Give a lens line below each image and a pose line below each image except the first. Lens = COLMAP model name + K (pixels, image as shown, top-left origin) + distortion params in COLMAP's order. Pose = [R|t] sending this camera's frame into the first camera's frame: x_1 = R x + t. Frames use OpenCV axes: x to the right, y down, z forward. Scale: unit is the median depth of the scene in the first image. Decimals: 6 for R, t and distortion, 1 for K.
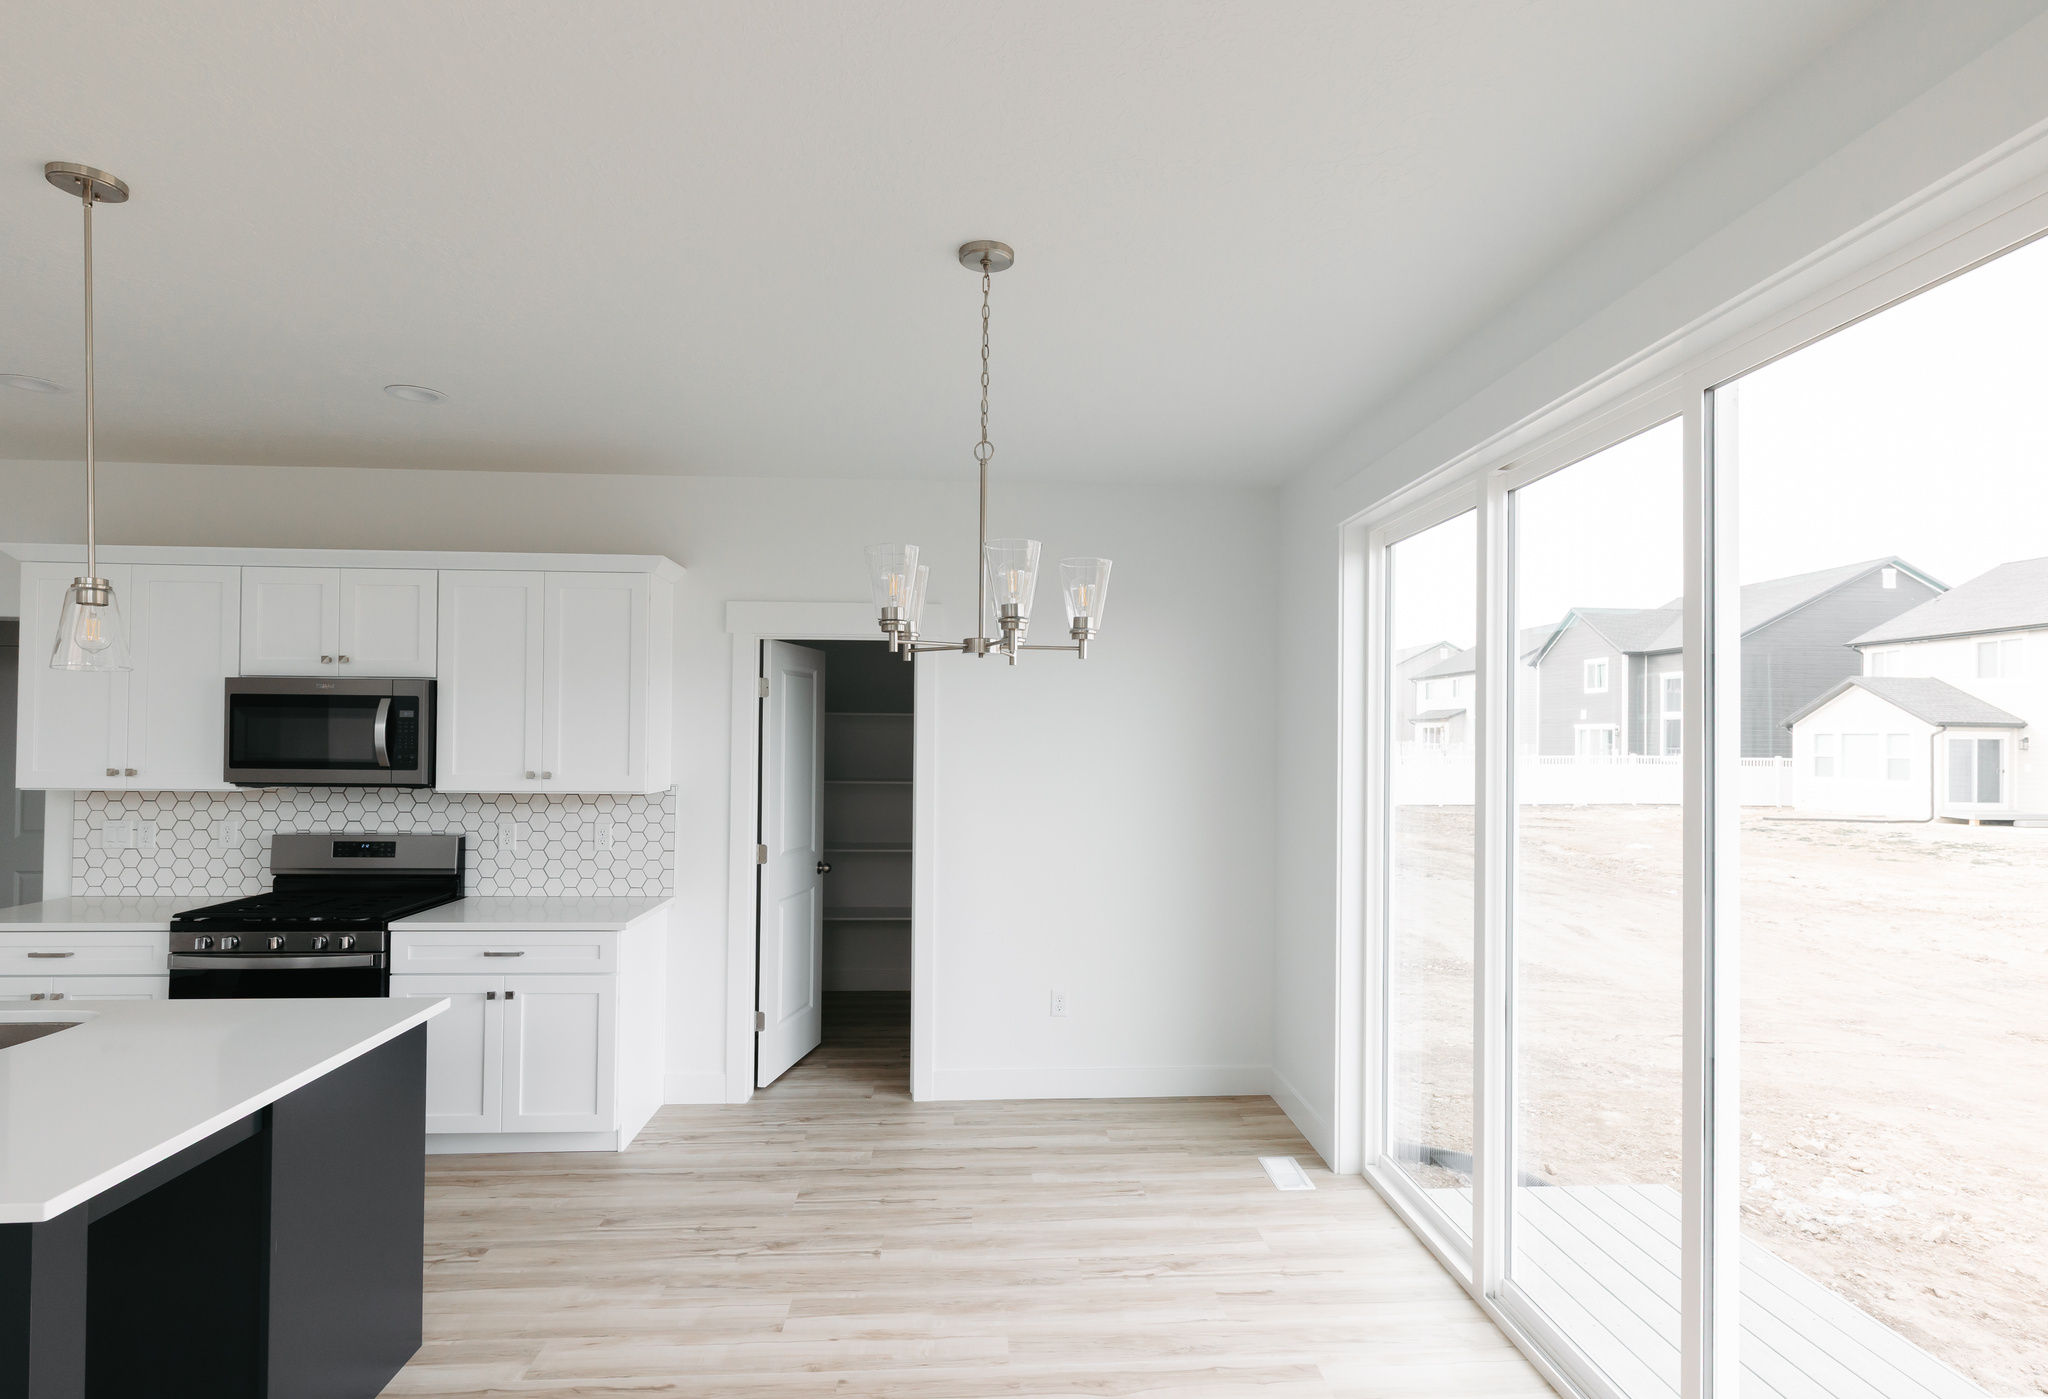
lens RADIAL K [[1039.0, 0, 1020.8], [0, 1039.0, 729.1], [0, 0, 1]] dist [-0.001217, -0.000485]
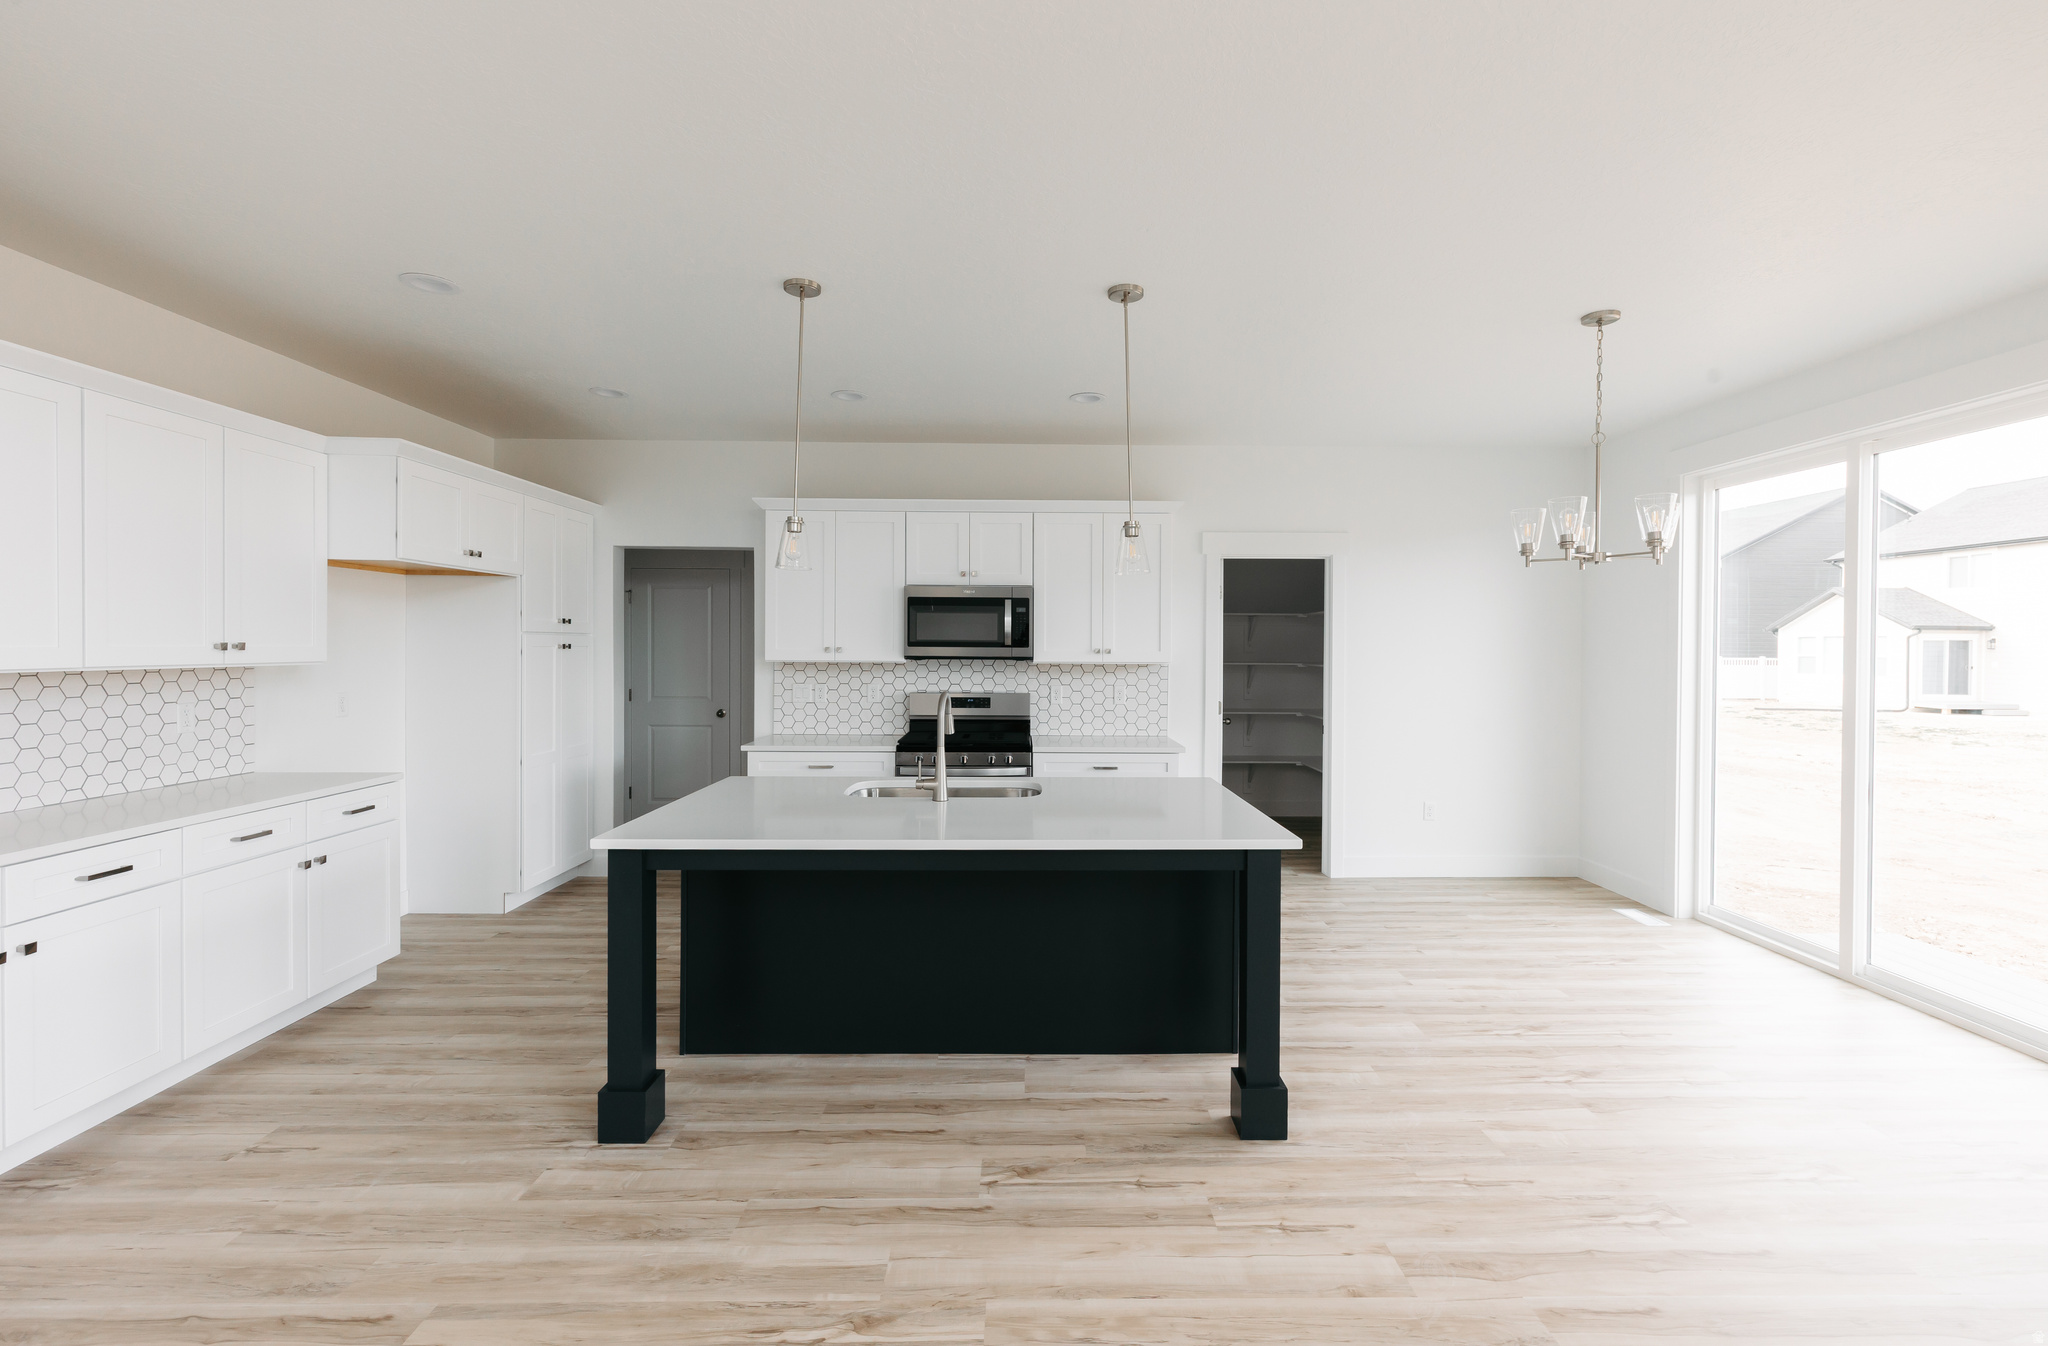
lens RADIAL K [[878.2, 0, 1026.6], [0, 878.2, 660.4], [0, 0, 1]] dist [0.000242, -0.000003]
pose [[0.998932, -0.003203, -0.046083, -0.490999], [0.004342, 0.999687, 0.024636, 0.024912], [0.045990, -0.024810, 0.998634, -0.243747]]
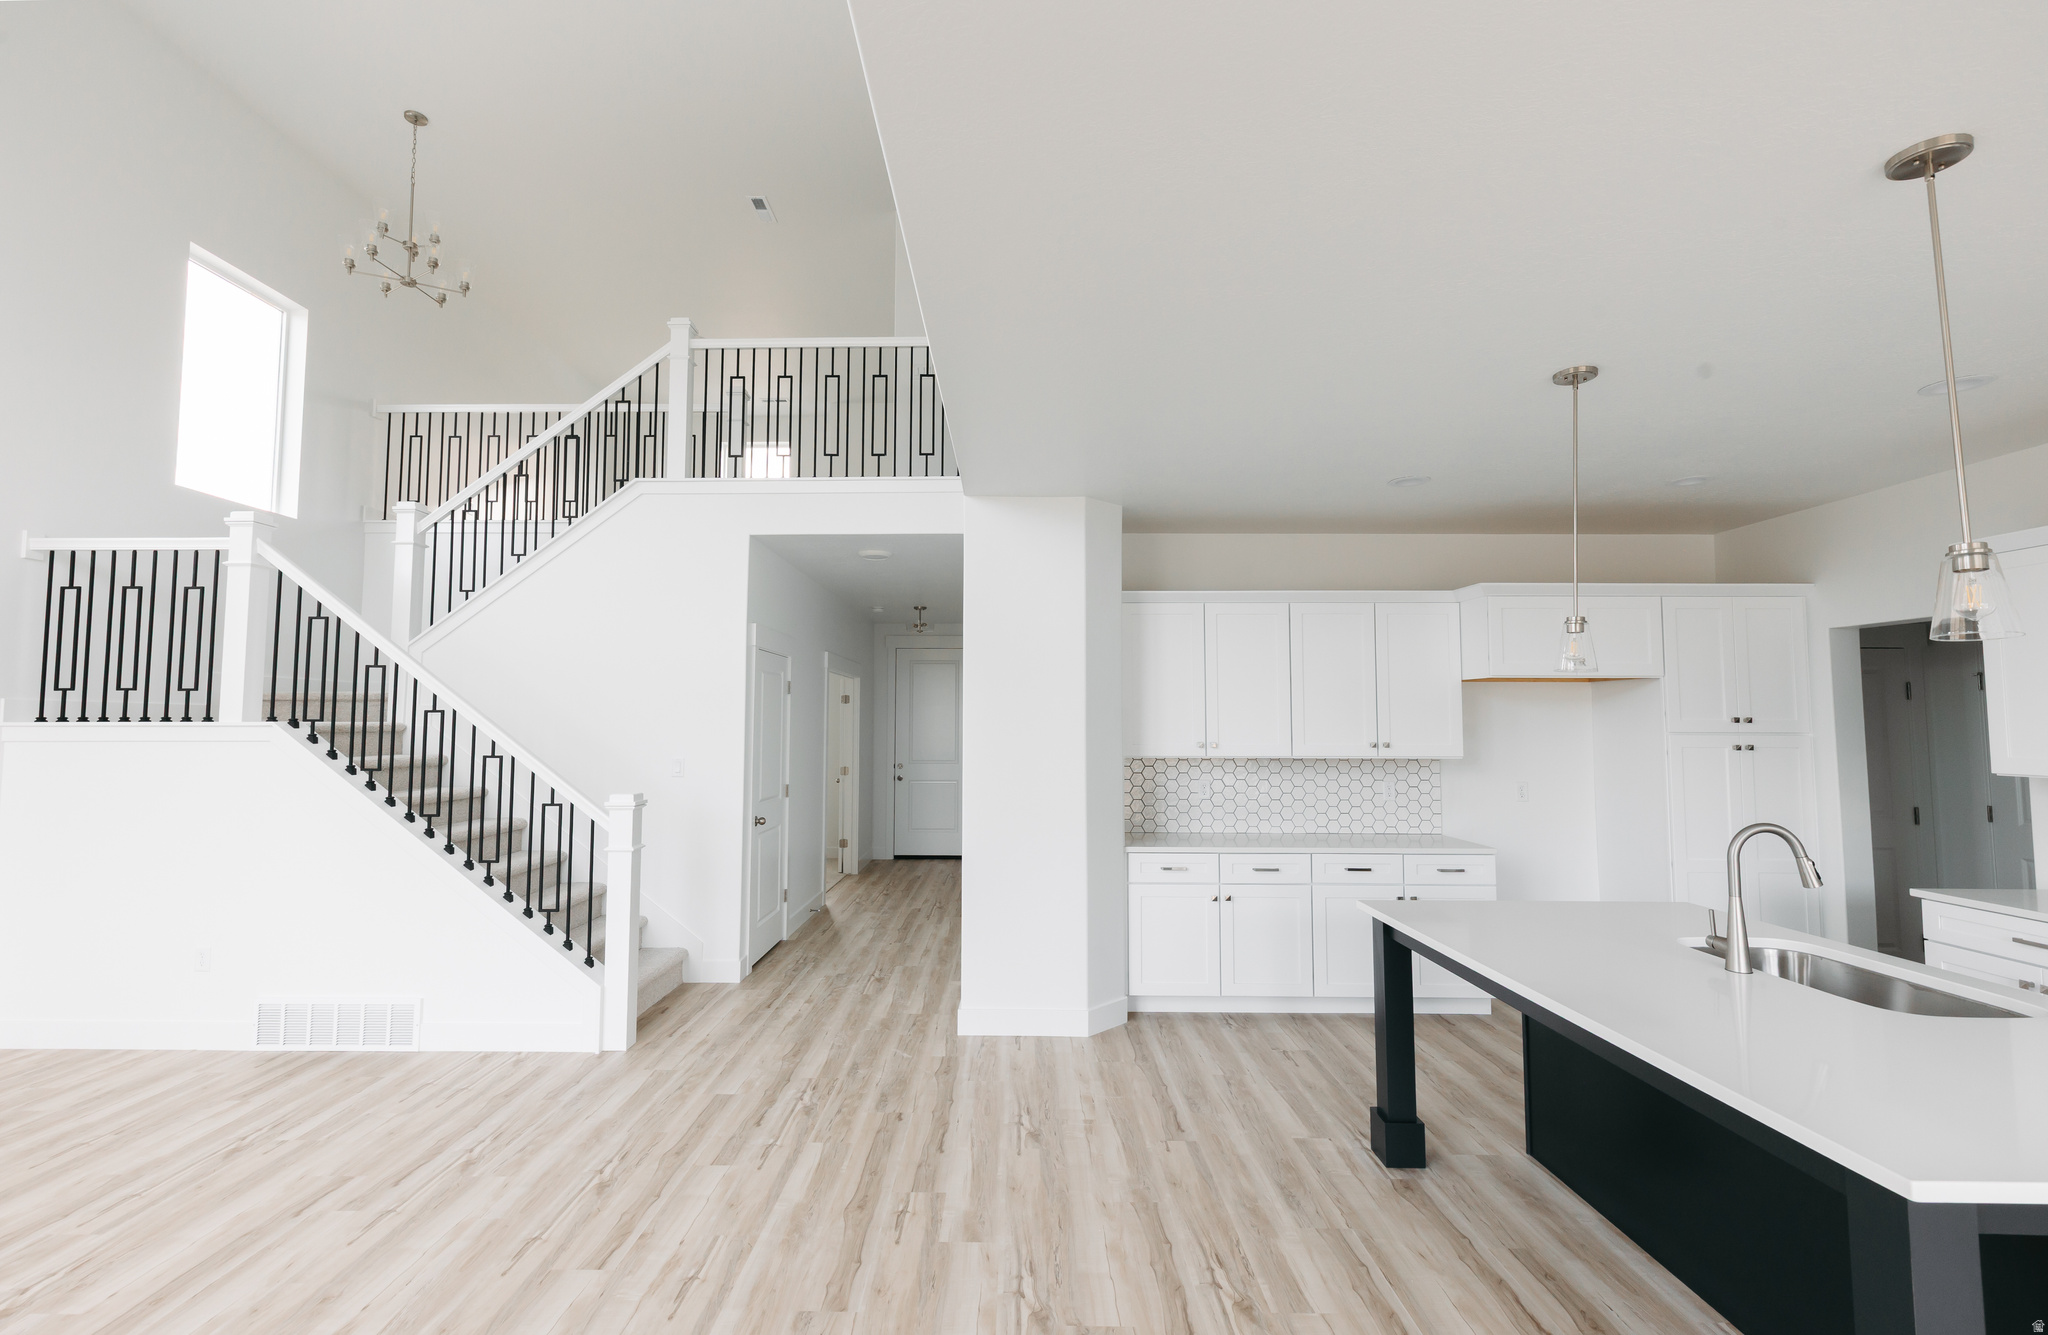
lens RADIAL K [[891.7, 0, 1024.0], [0, 891.7, 667.5], [0, 0, 1]] dist [-0.000657, -0.000383]
pose [[-0.057191, -0.074768, -0.995560, -0.012331], [0.003510, 0.997171, -0.075091, 0.013428], [0.998357, -0.007789, -0.056767, 0.077780]]
